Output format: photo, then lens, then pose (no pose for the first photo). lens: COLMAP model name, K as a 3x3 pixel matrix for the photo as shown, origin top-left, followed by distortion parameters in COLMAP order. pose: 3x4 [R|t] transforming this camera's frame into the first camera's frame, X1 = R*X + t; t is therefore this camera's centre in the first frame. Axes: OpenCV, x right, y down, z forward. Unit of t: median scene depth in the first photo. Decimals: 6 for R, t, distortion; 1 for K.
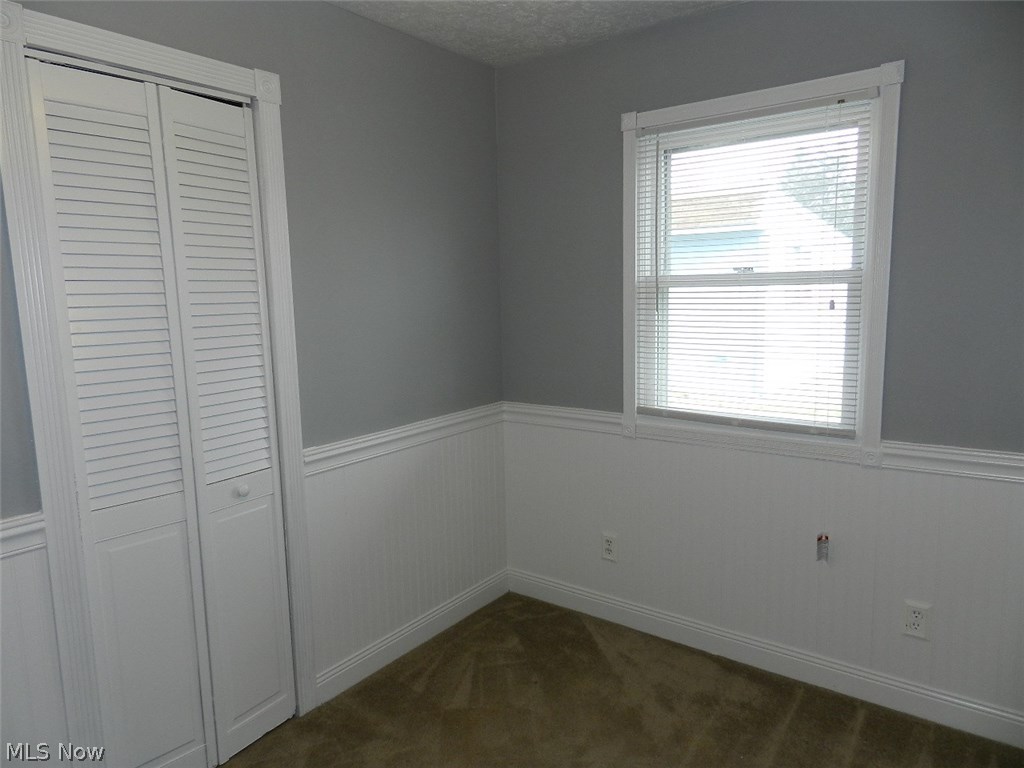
lens RADIAL K [[692.3, 0, 518.8], [0, 692.3, 389.3], [0, 0, 1]] dist [0.026133, -0.012494]
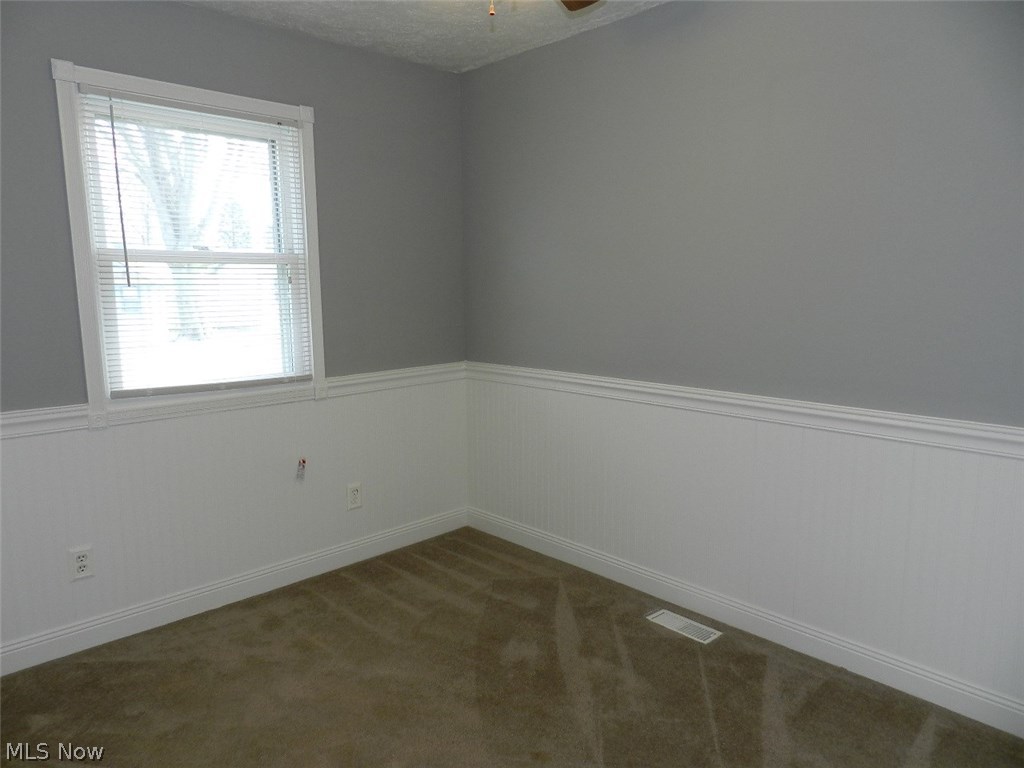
lens RADIAL K [[692.3, 0, 511.4], [0, 692.3, 379.6], [0, 0, 1]] dist [0.026133, -0.012494]
pose [[0.167293, -0.127640, 0.977610, -0.715233], [0.134014, 0.985325, 0.105714, -0.019227], [-0.976756, 0.113328, 0.181944, 0.356804]]
